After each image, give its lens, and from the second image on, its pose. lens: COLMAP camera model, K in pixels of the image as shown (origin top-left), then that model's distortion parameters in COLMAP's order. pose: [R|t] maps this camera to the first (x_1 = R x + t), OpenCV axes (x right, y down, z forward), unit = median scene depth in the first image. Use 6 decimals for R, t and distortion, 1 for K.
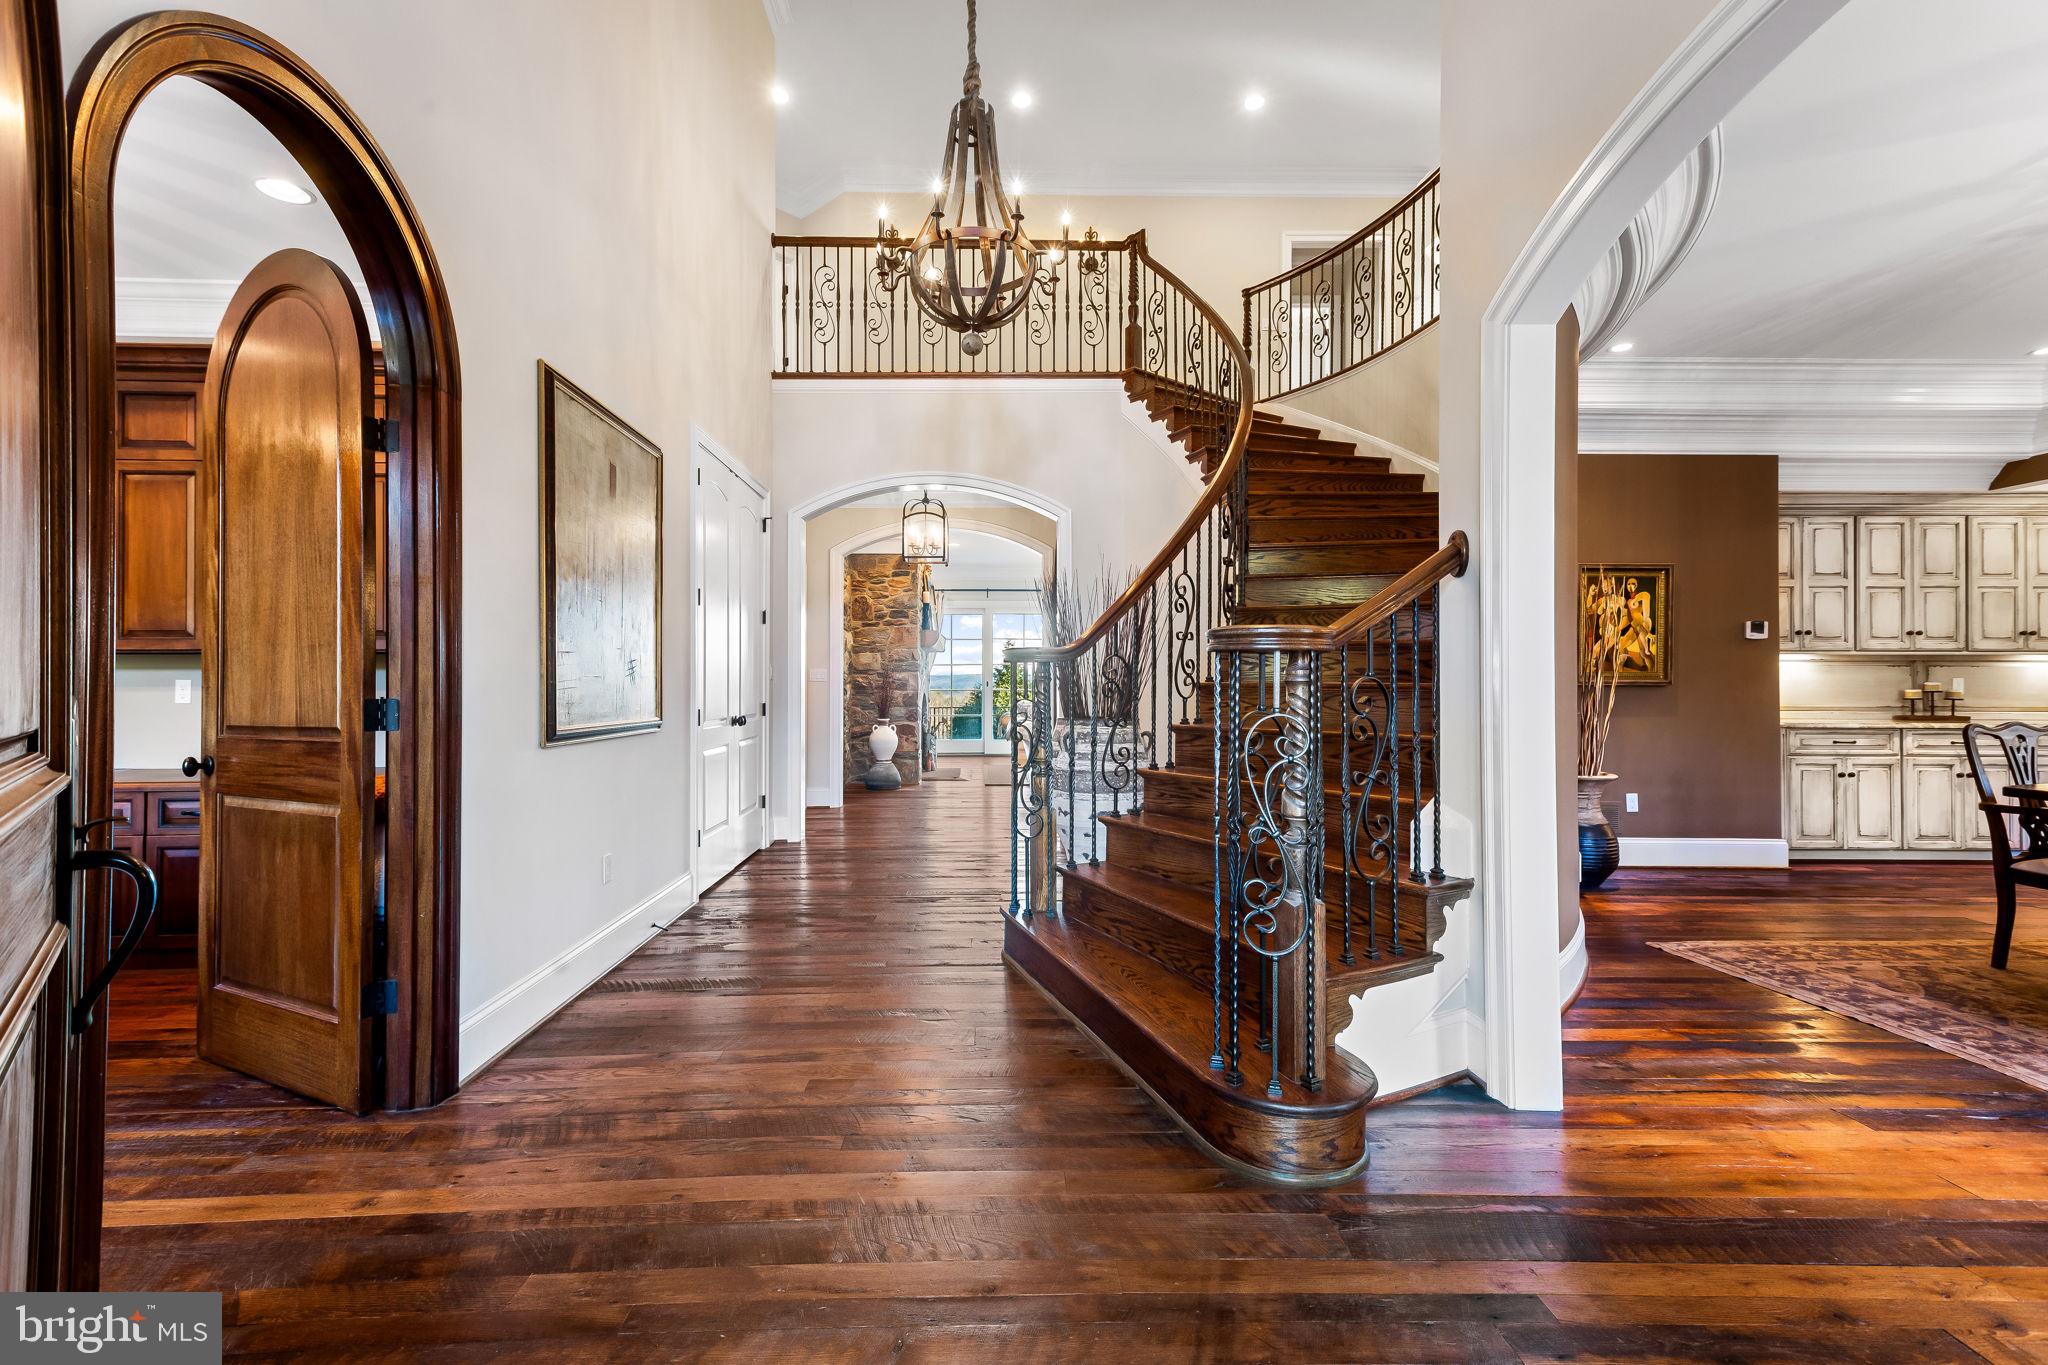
lens RADIAL K [[901.7, 0, 1020.9], [0, 901.7, 677.4], [0, 0, 1]] dist [0.000213, -0.000105]
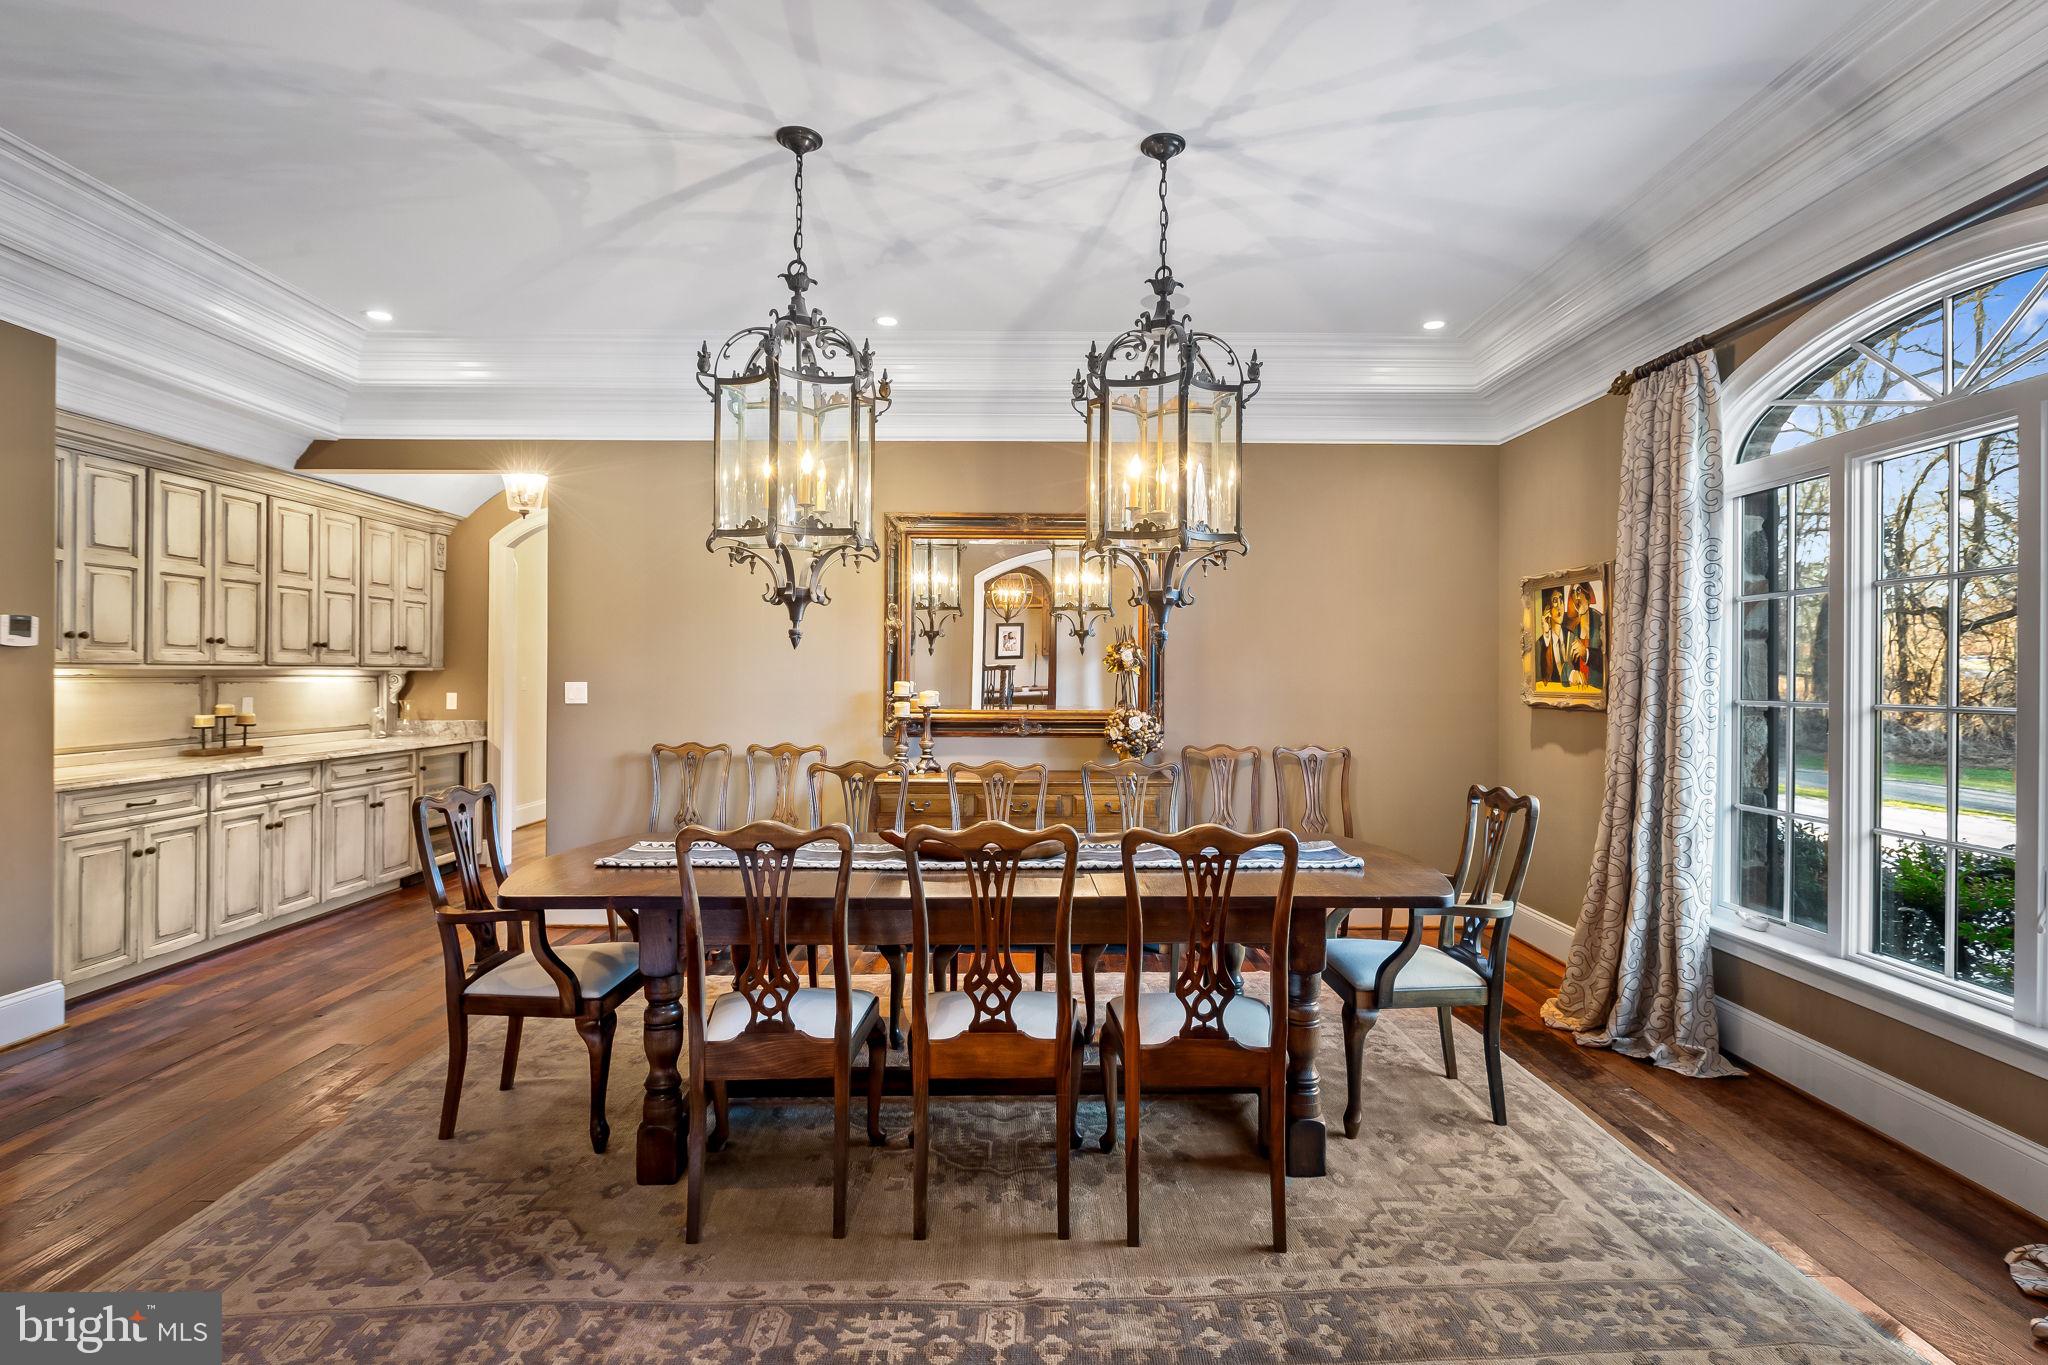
lens RADIAL K [[1045.4, 0, 1022.8], [0, 1045.4, 670.3], [0, 0, 1]] dist [-0.002404, -0.000779]
pose [[0.044172, 0.004640, 0.999013, 0.162769], [-0.009744, 0.999944, -0.004213, -0.027953], [-0.998976, -0.009548, 0.044214, 0.299158]]
